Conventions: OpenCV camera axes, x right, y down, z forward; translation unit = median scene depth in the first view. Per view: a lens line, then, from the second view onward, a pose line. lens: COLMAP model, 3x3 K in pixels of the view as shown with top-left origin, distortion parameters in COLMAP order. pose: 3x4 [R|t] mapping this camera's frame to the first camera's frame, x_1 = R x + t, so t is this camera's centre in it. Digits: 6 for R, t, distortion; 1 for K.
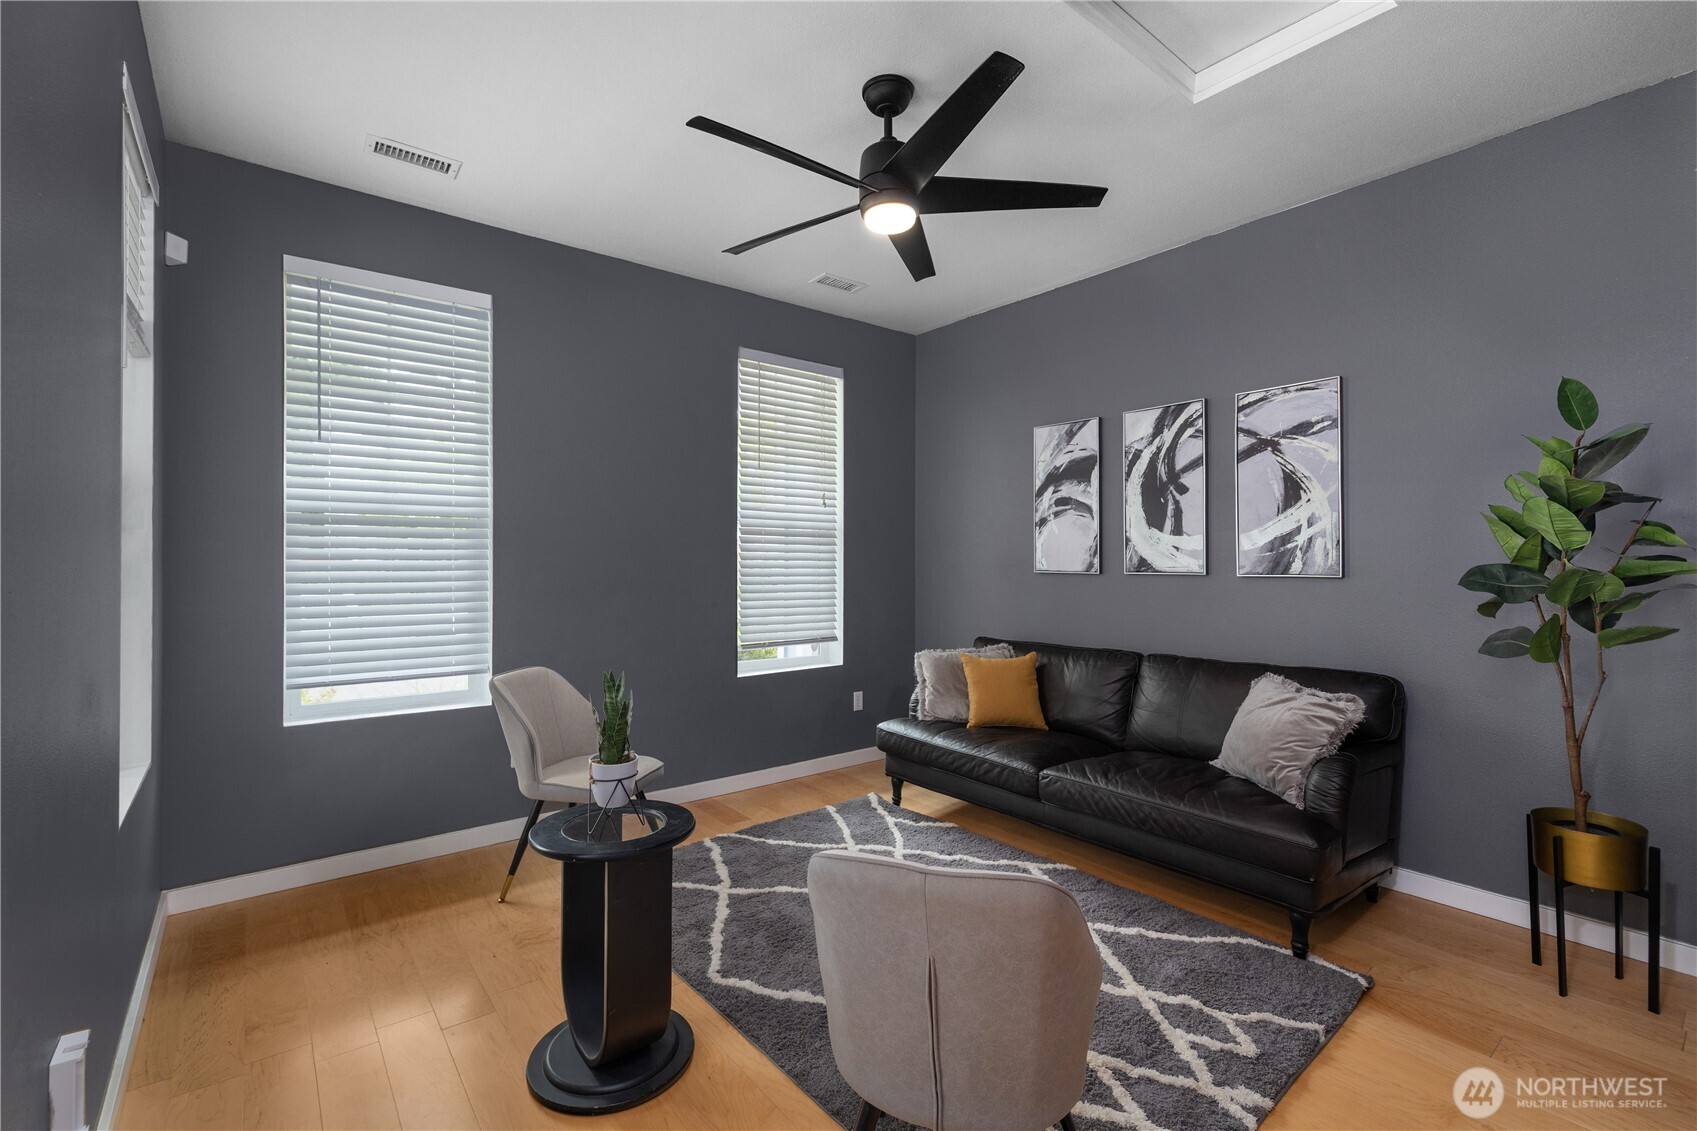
lens RADIAL K [[720.8, 0, 838.3], [0, 720.8, 562.3], [0, 0, 1]] dist [0.002934, -0.000110]
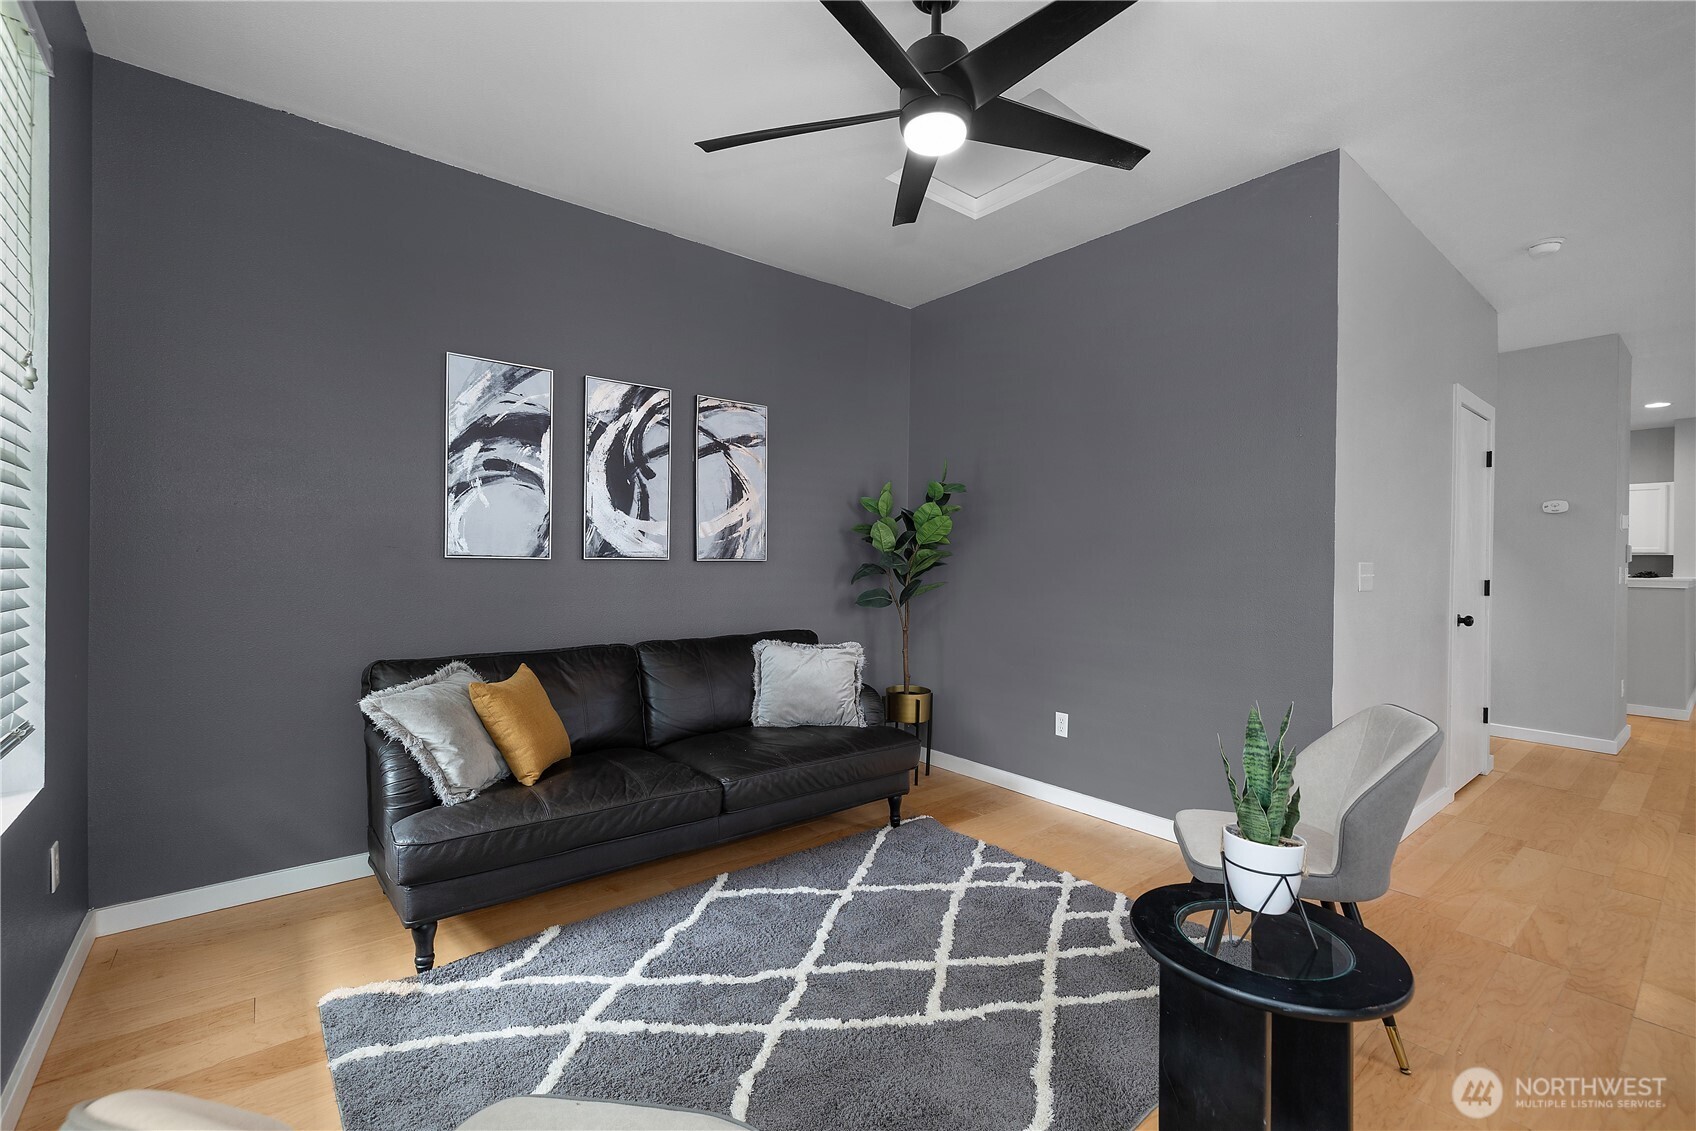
lens RADIAL K [[720.4, 0, 837.4], [0, 720.4, 561.2], [0, 0, 1]] dist [0.002934, -0.000110]
pose [[0.008454, -0.007830, 0.999934, -0.513405], [-0.013581, 0.999876, 0.007944, 0.007904], [-0.999872, -0.013647, 0.008347, 0.726327]]
